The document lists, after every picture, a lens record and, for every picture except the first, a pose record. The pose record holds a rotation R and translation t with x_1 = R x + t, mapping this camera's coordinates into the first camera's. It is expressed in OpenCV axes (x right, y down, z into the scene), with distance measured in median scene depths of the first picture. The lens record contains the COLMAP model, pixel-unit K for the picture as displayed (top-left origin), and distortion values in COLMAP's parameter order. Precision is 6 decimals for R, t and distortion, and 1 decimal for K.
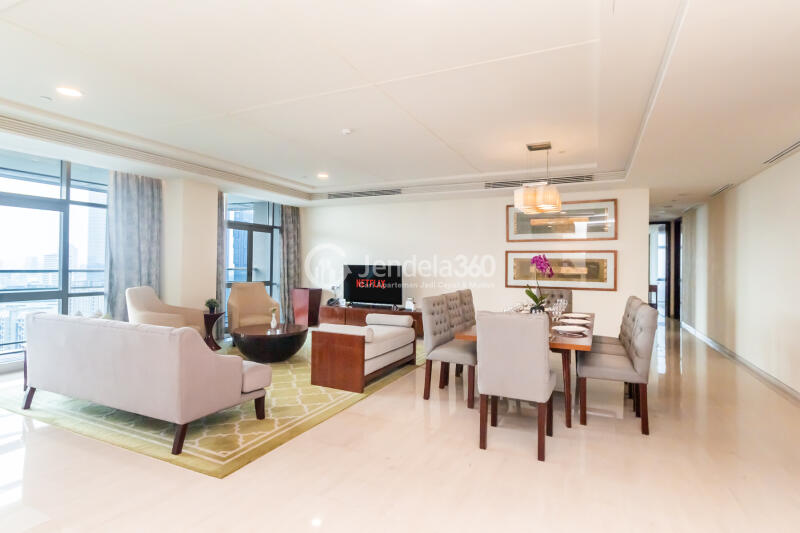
lens RADIAL K [[405.3, 0, 404.0], [0, 405.3, 263.4], [0, 0, 1]] dist [0.003170, -0.000421]
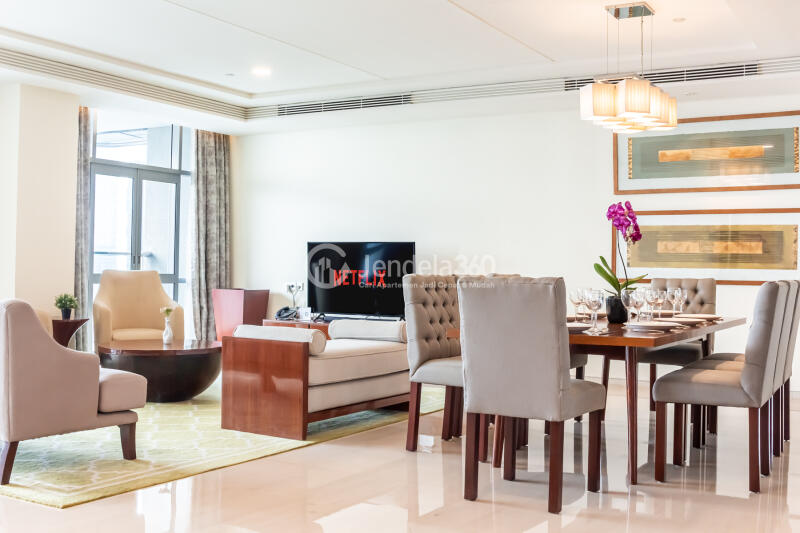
lens RADIAL K [[895.1, 0, 399.7], [0, 895.1, 267.4], [0, 0, 1]] dist [-0.094809, 0.000000]
pose [[0.995015, 0.003816, -0.099650, 0.084226], [-0.004239, 0.999983, -0.004029, 0.040350], [0.099633, 0.004431, 0.995014, -0.134743]]
